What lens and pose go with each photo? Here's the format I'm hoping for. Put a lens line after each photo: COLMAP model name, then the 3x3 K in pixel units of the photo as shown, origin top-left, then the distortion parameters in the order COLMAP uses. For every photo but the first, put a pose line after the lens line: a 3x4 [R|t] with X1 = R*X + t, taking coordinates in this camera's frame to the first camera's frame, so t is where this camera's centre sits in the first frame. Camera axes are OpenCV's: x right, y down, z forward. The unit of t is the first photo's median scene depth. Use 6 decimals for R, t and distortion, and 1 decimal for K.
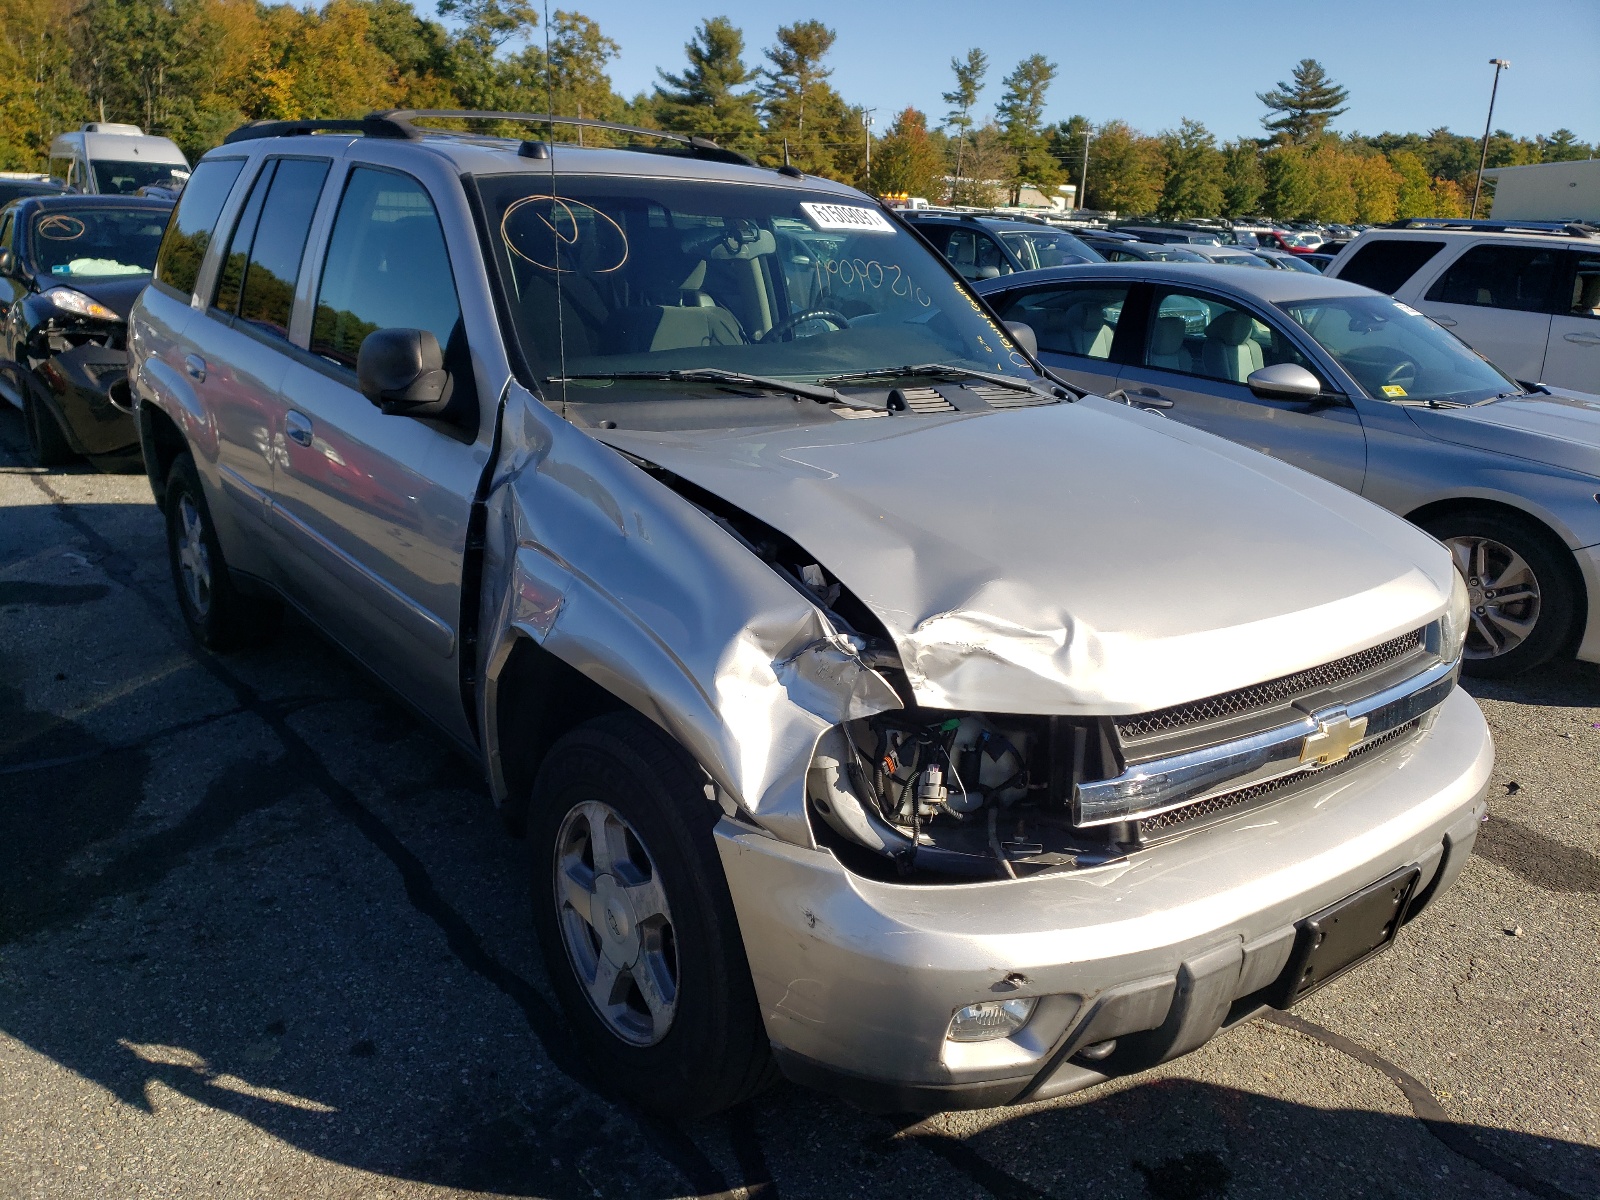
lens RADIAL K [[1239.9, 0, 800.0], [0, 1239.9, 600.0], [0, 0, 1]] dist [0.022773, 0.003493]
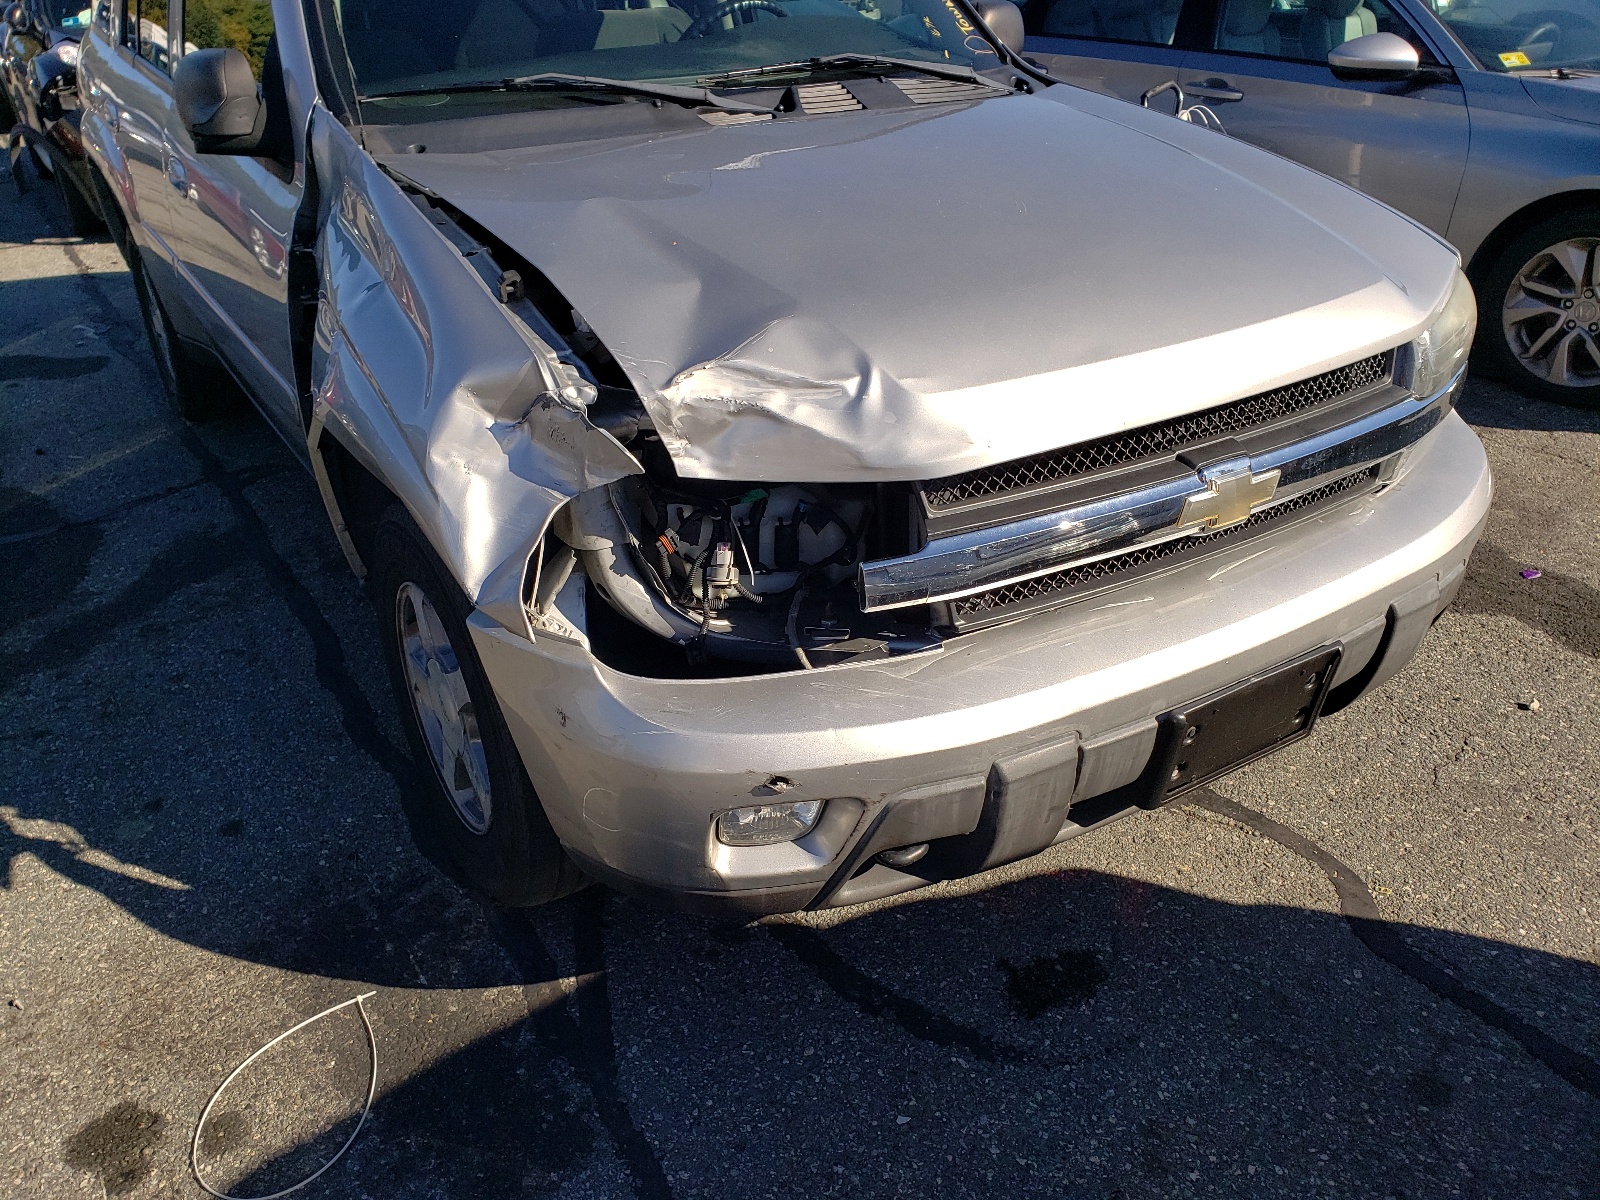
lens RADIAL K [[1238.6, 0, 800.0], [0, 1238.6, 600.0], [0, 0, 1]] dist [0.016014, 0.000536]
pose [[0.991140, -0.009957, -0.132446, 0.240045], [0.036206, 0.979677, 0.197288, 0.004934], [0.127790, -0.200335, 0.971358, 0.142960]]
